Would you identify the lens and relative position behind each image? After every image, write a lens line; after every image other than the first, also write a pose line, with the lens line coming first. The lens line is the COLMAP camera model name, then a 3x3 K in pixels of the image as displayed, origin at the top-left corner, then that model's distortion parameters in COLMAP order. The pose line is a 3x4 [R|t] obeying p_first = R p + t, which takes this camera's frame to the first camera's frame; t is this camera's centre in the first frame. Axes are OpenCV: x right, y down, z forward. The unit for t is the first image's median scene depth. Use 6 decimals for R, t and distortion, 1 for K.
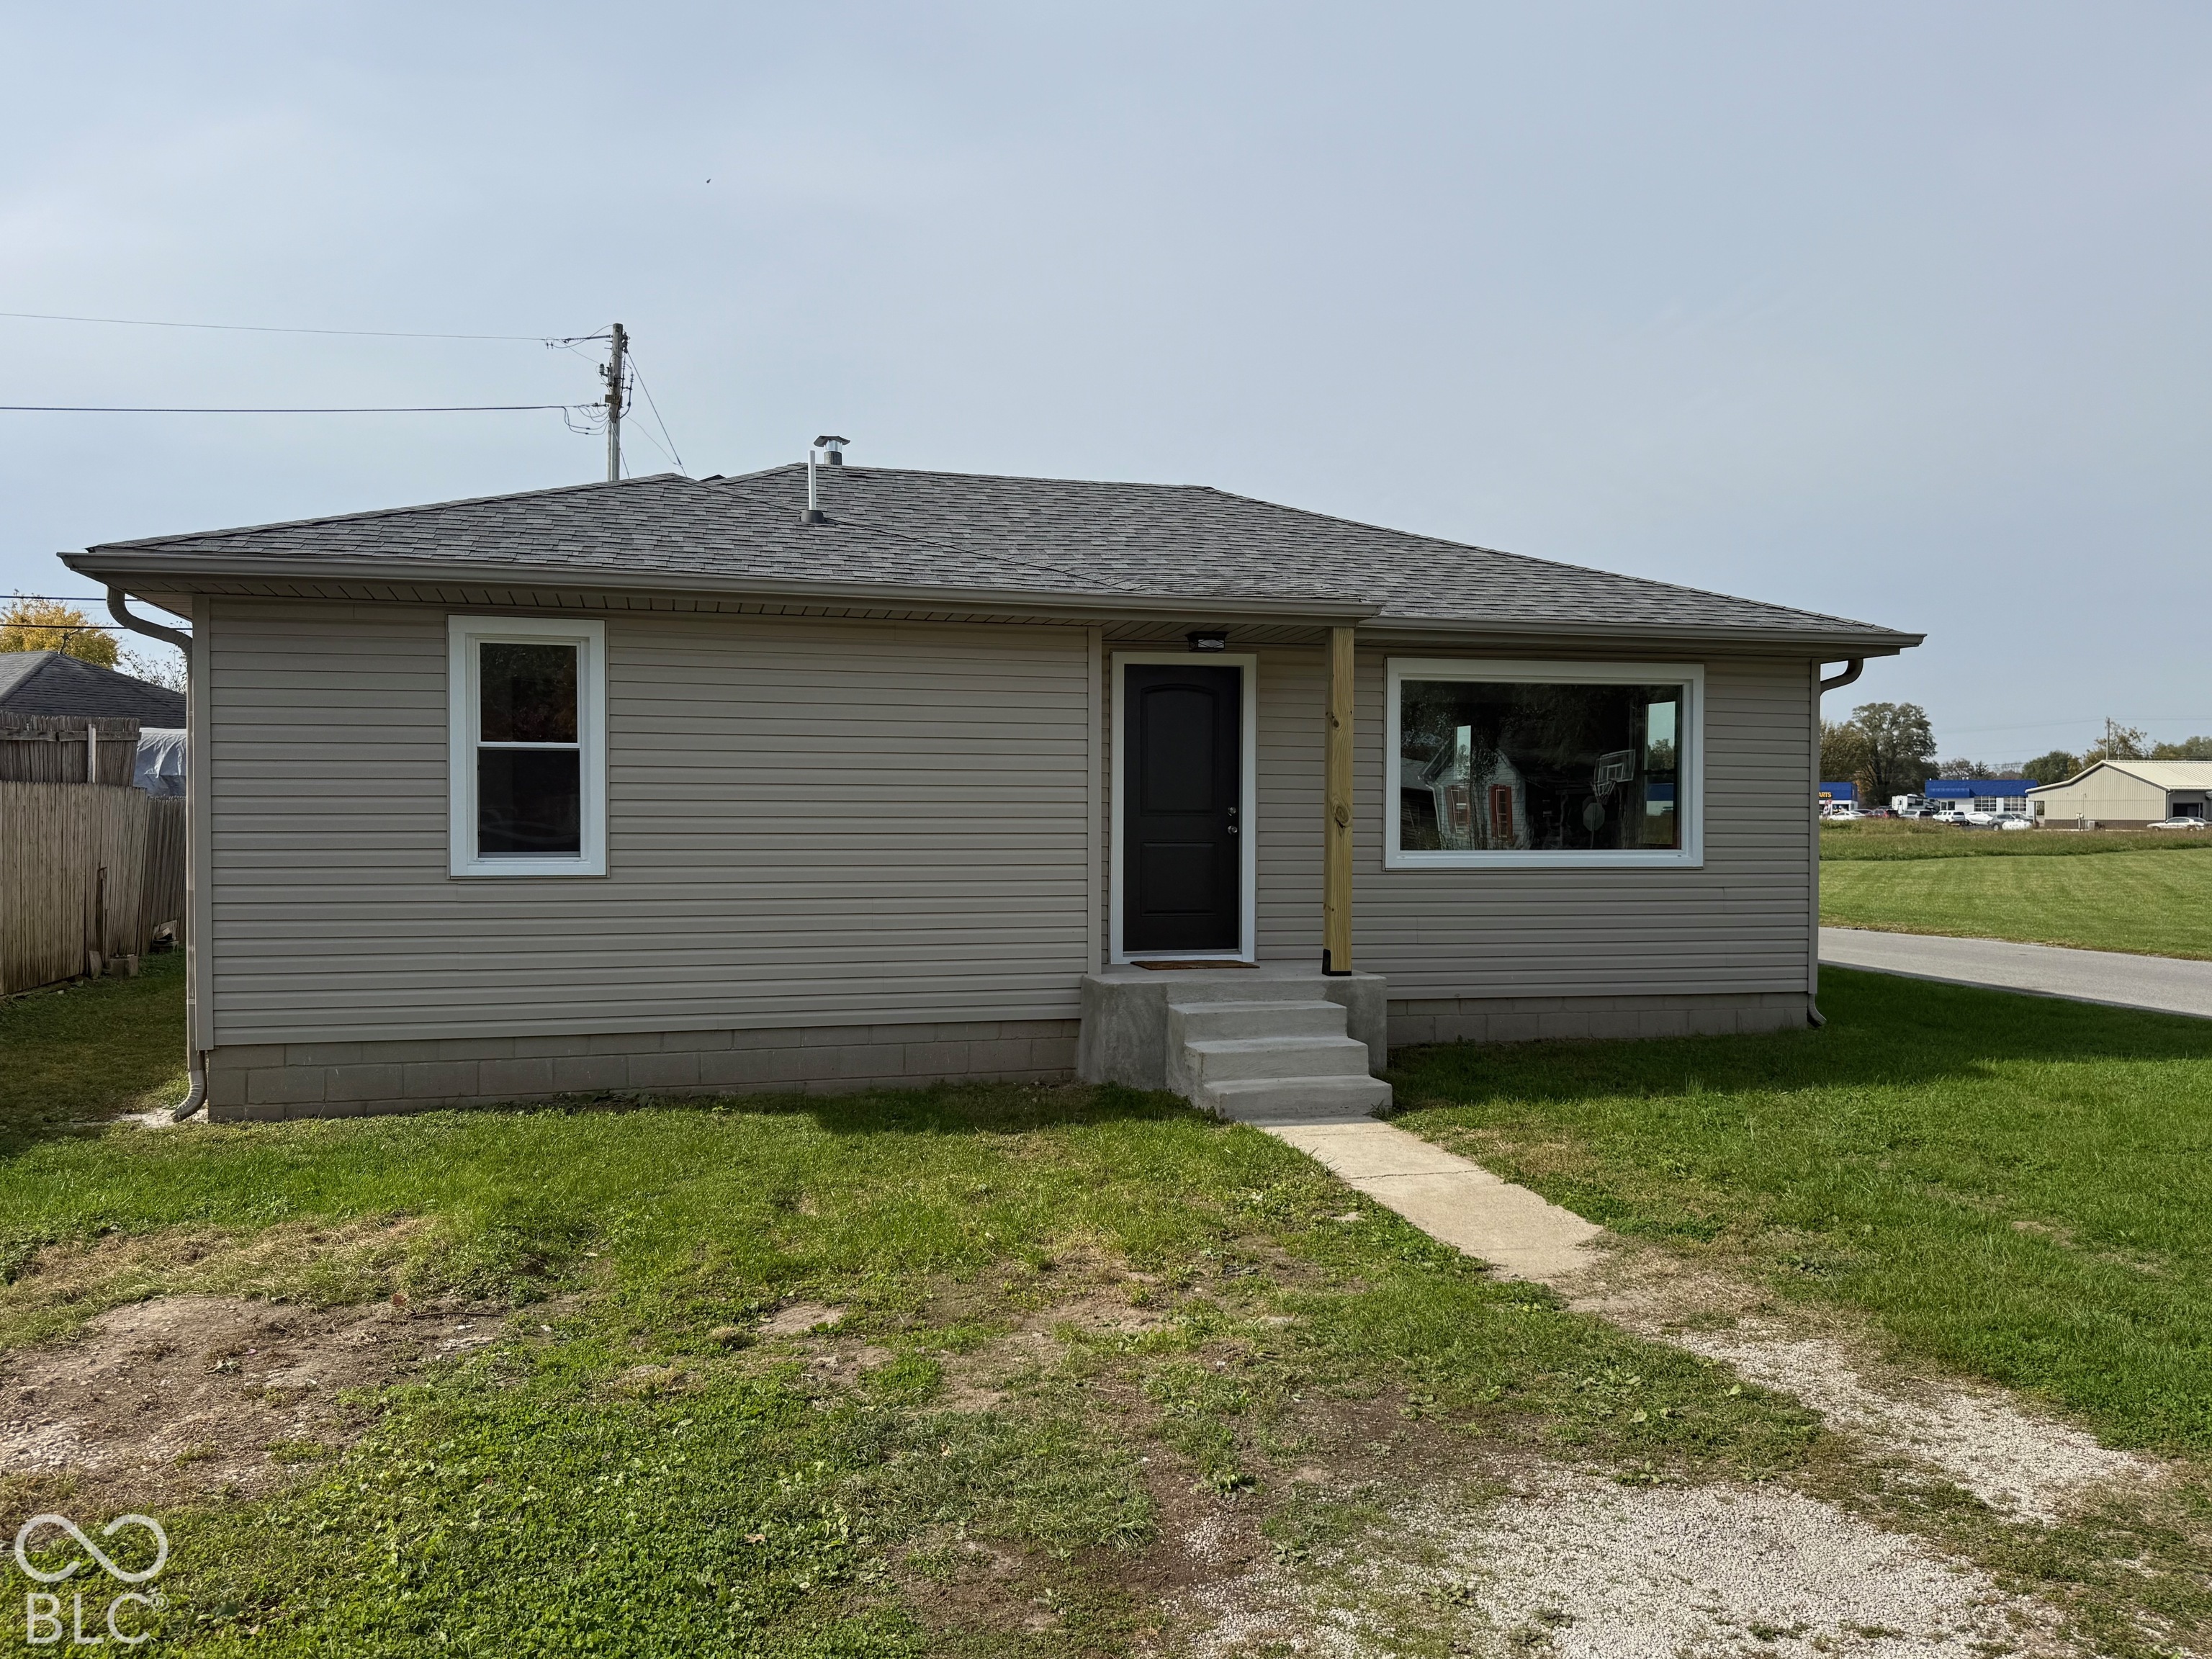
lens RADIAL K [[1592.2, 0, 1106.0], [0, 1592.2, 829.5], [0, 0, 1]] dist [0.112843, -0.169678]
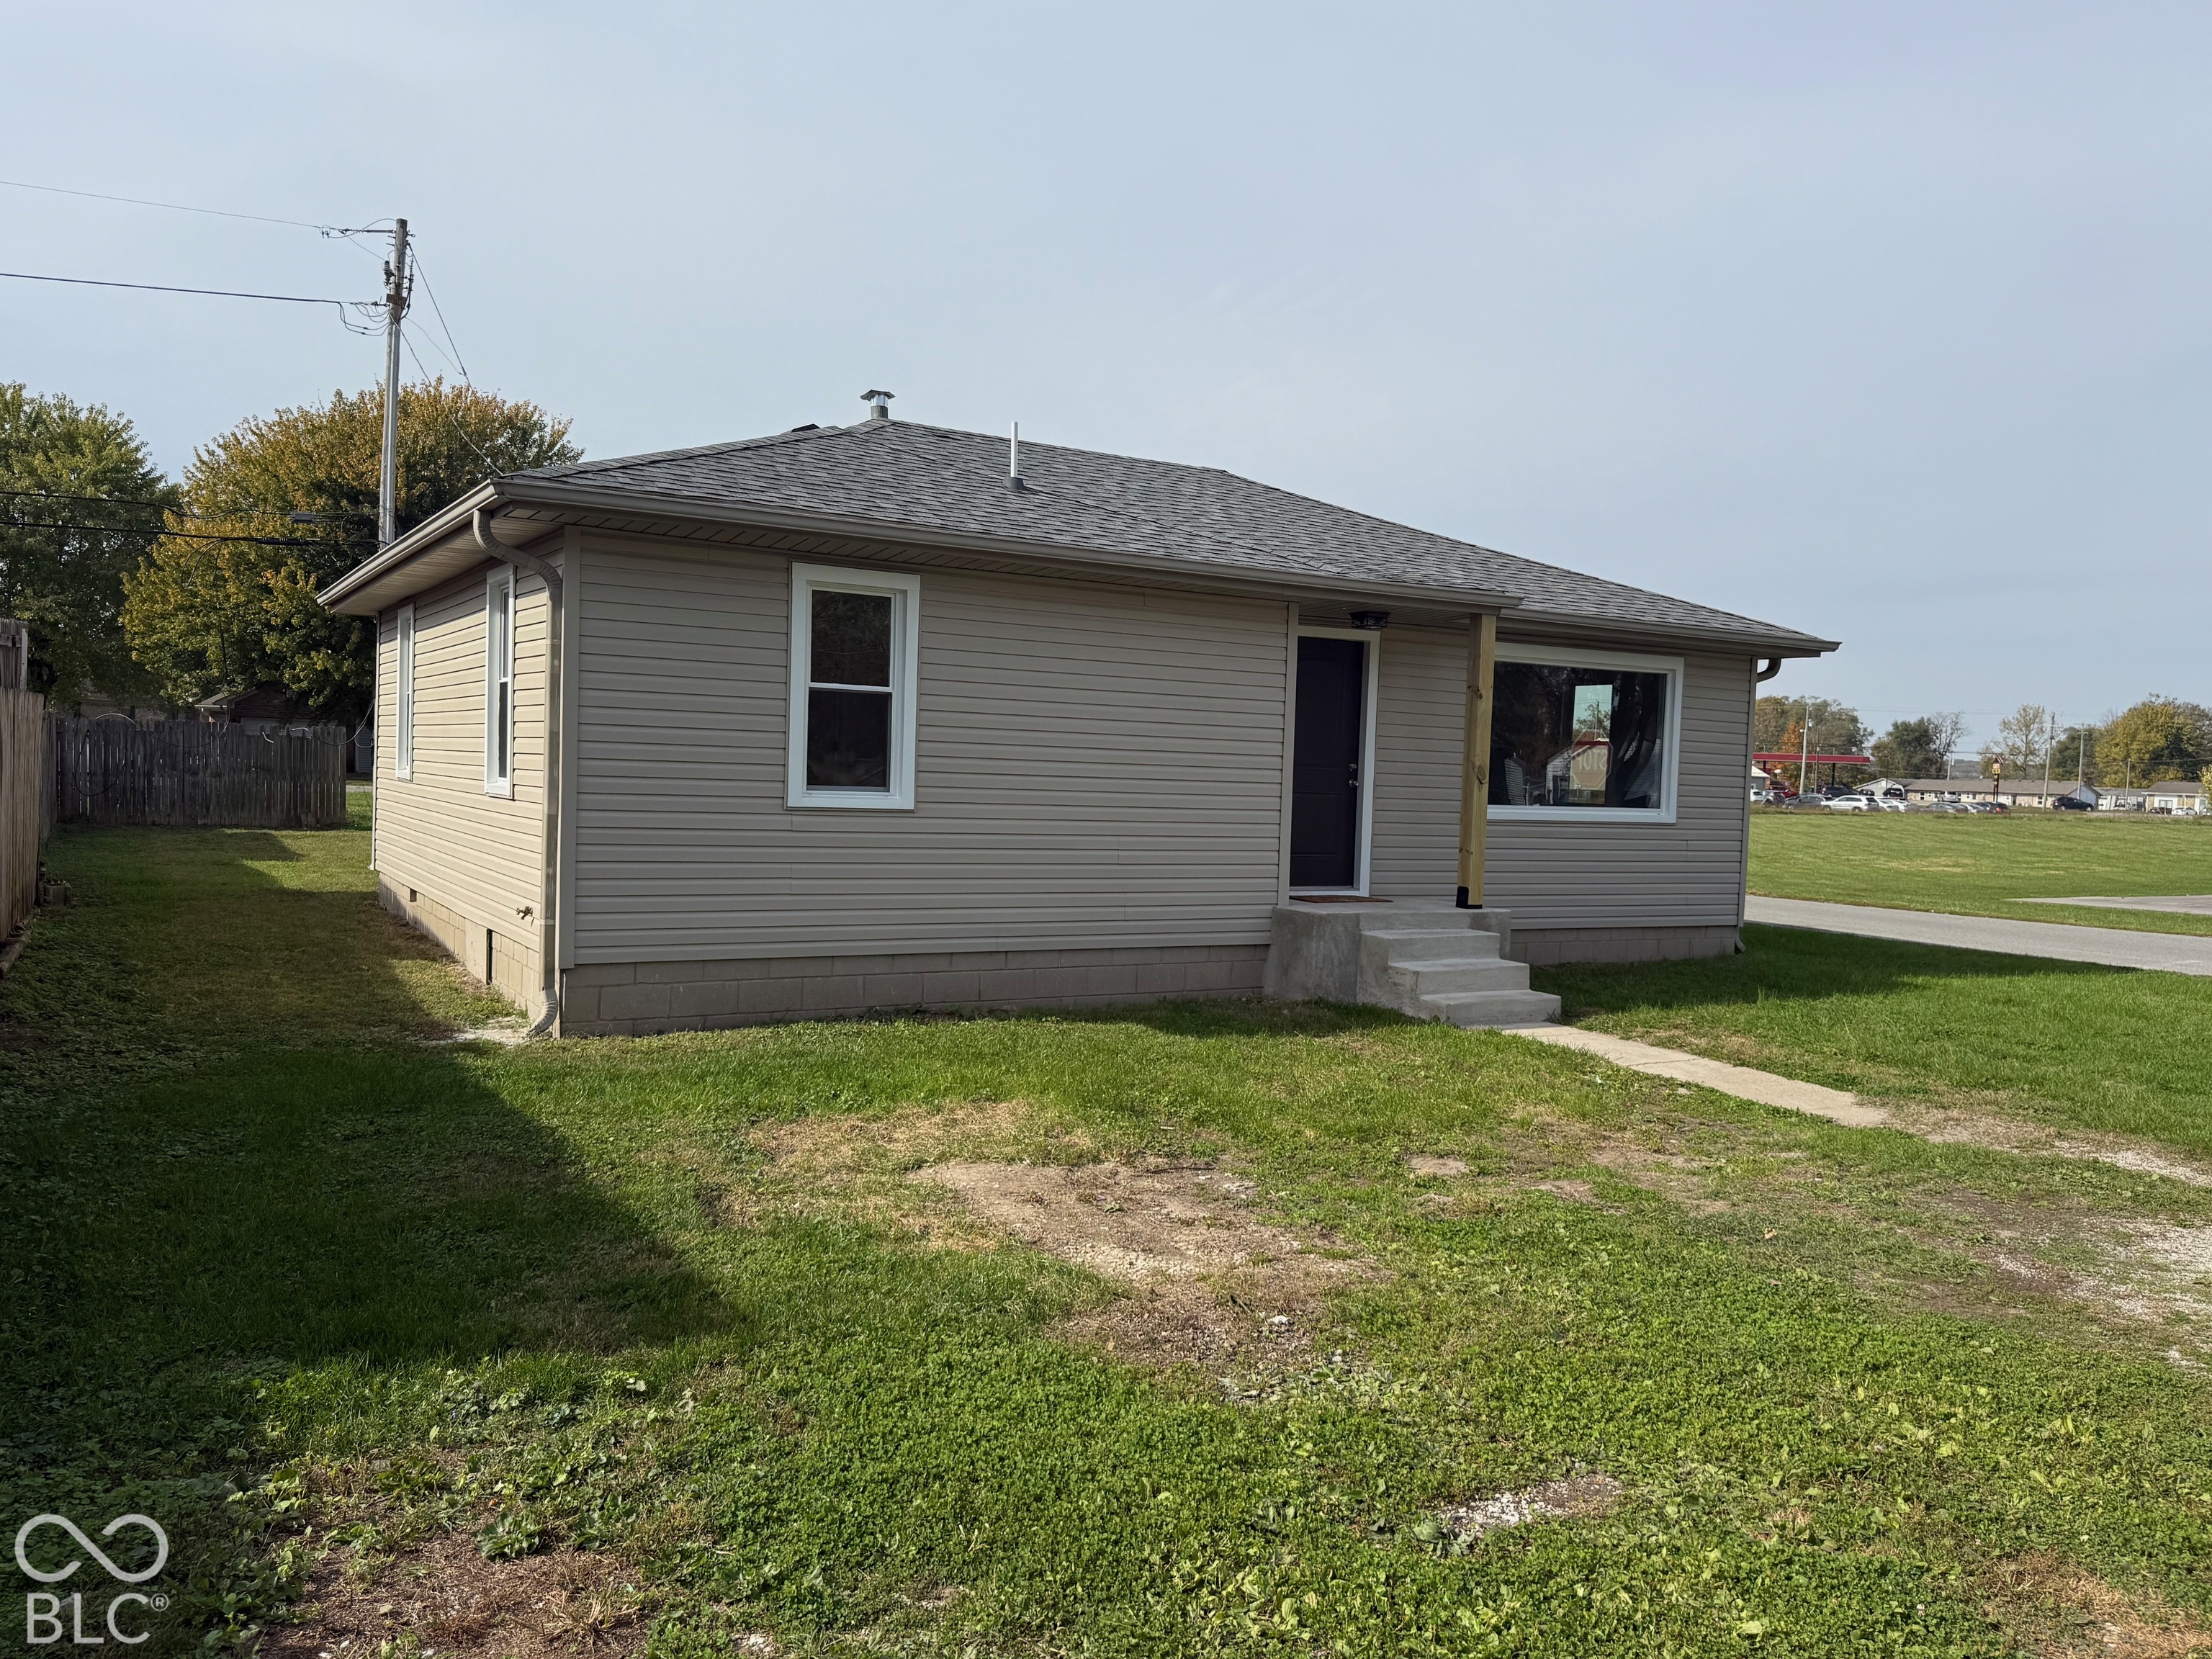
lens RADIAL K [[1592.2, 0, 1106.0], [0, 1592.2, 829.5], [0, 0, 1]] dist [0.112843, -0.169678]
pose [[0.962961, 0.020217, 0.268882, -0.473905], [-0.028738, 0.999201, 0.027791, 0.007994], [-0.268105, -0.034489, 0.962772, -0.079326]]
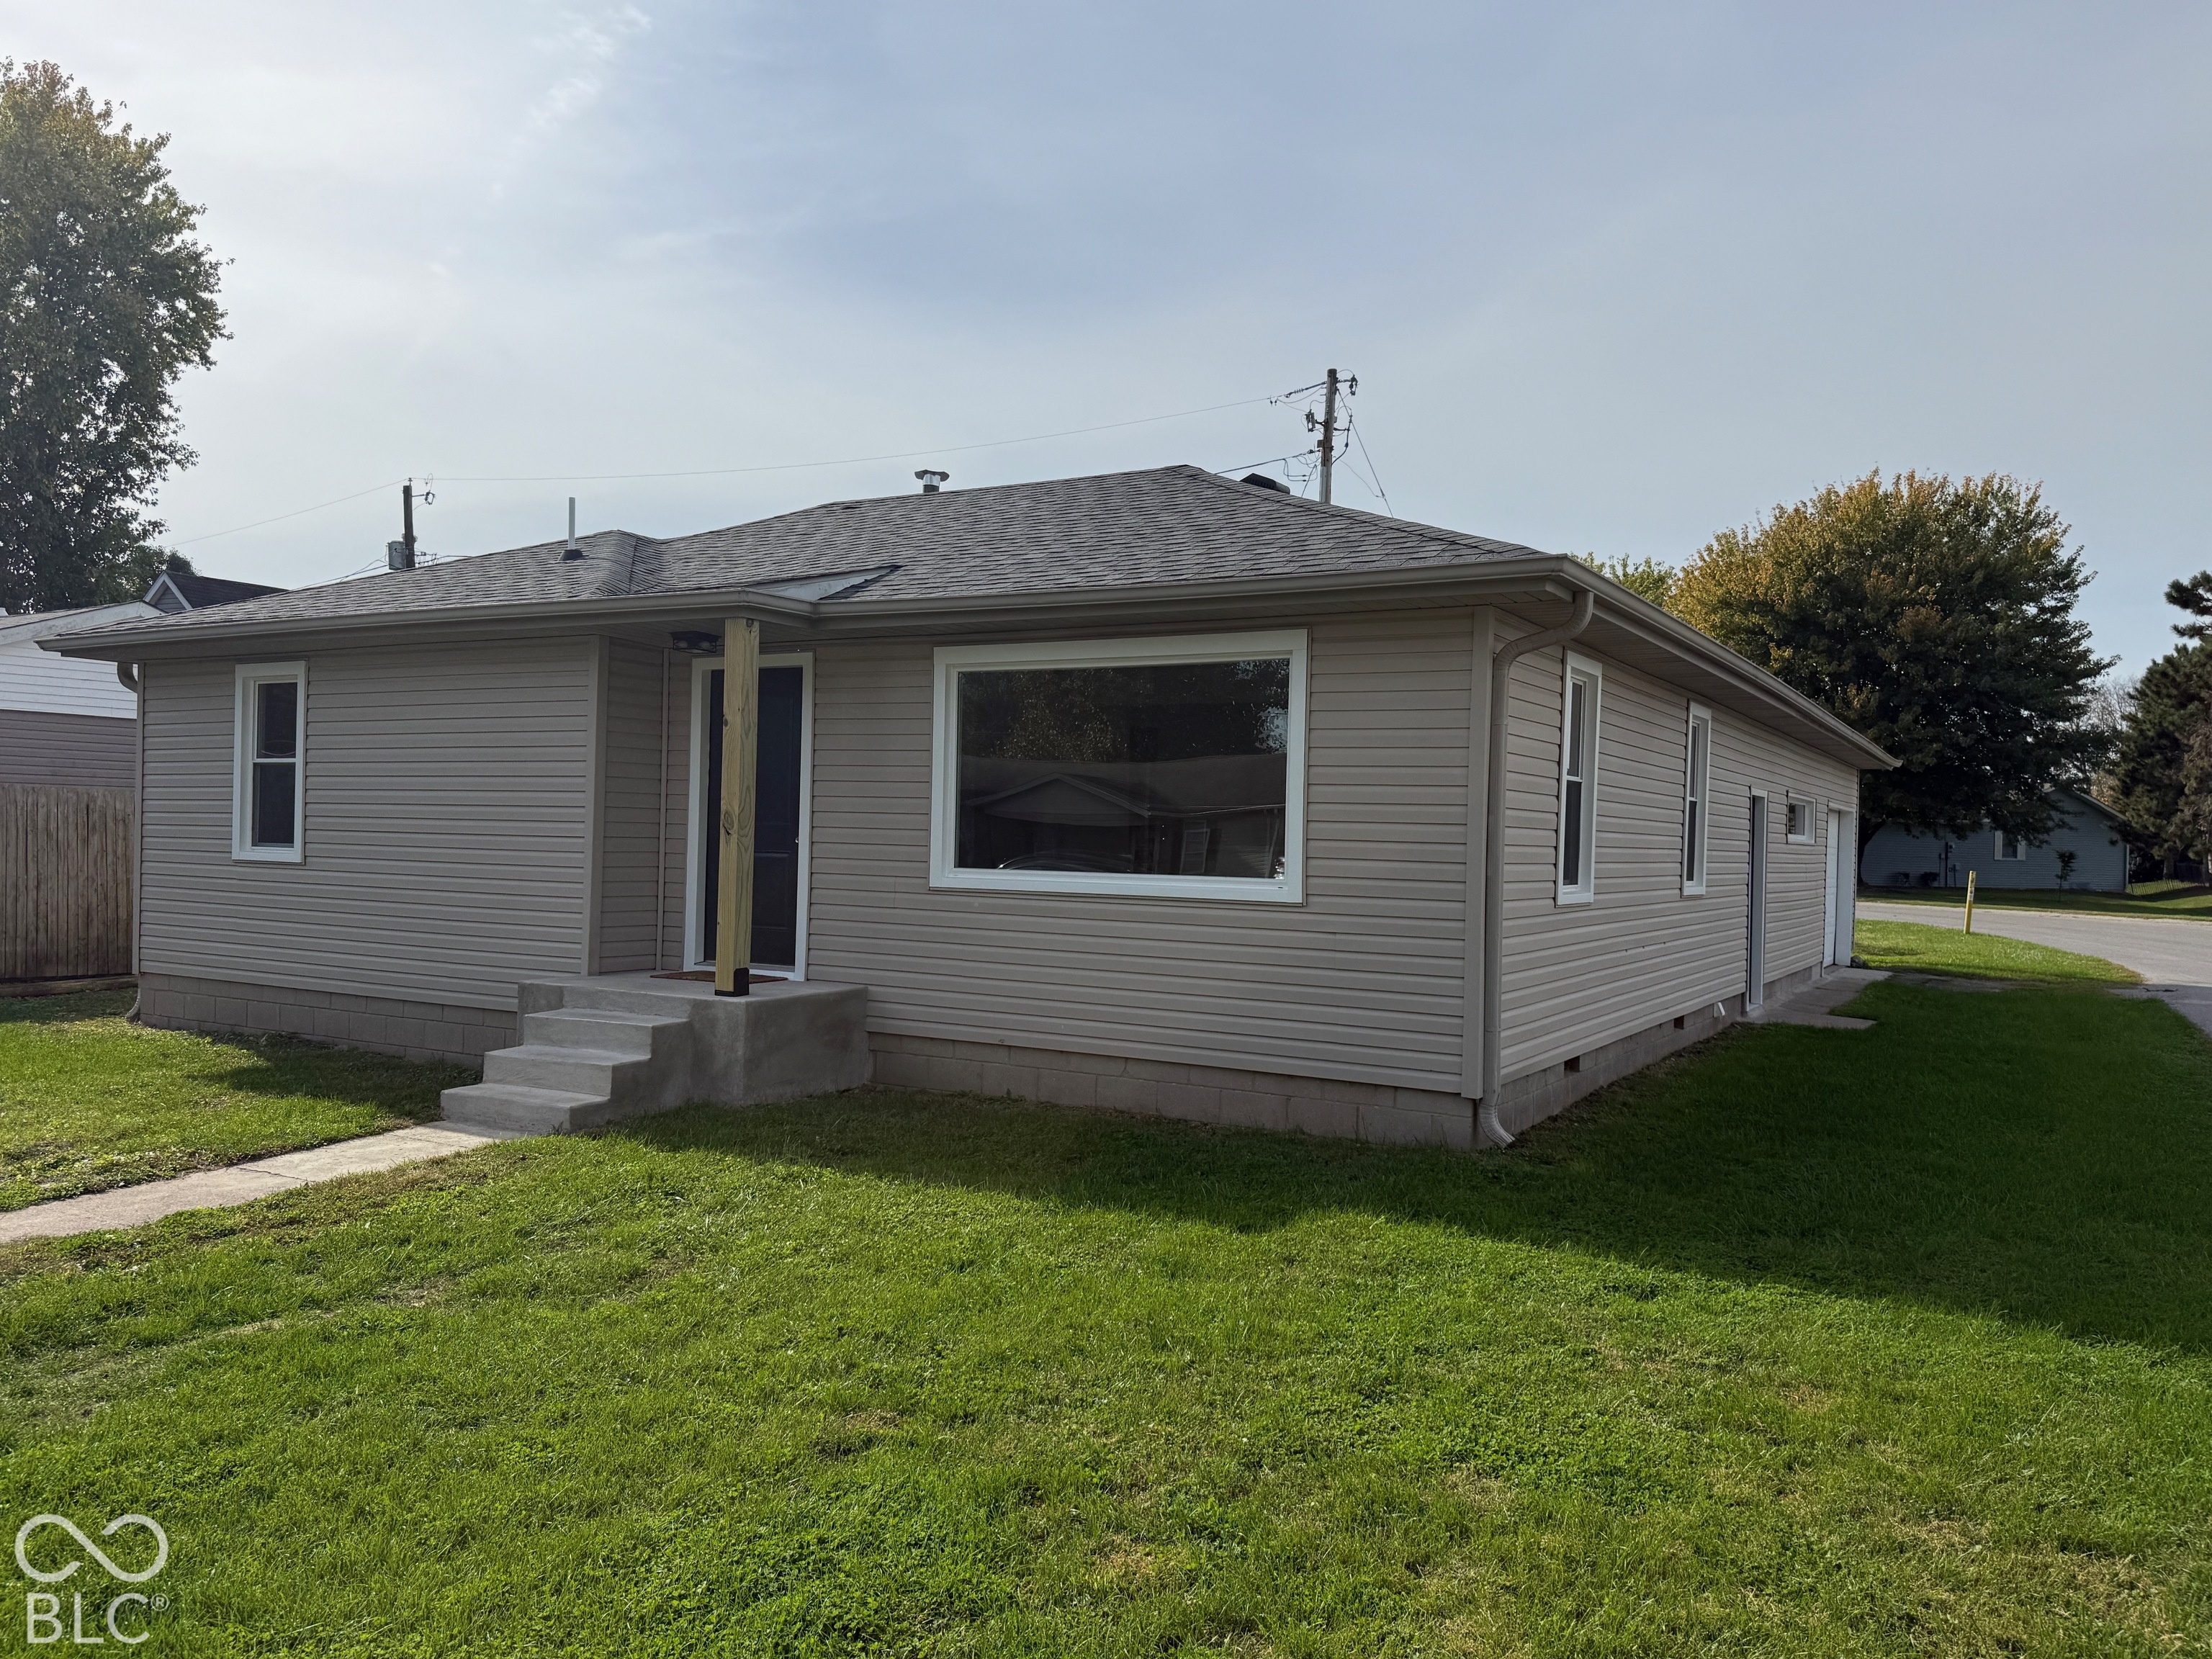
lens RADIAL K [[1614.2, 0, 1143.0], [0, 1614.2, 851.2], [0, 0, 1]] dist [0.120103, 0.000647]
pose [[0.719643, 0.018526, -0.694097, 1.045364], [-0.028300, 0.999596, -0.002662, 0.004220], [0.693767, 0.021559, 0.719876, 0.524705]]
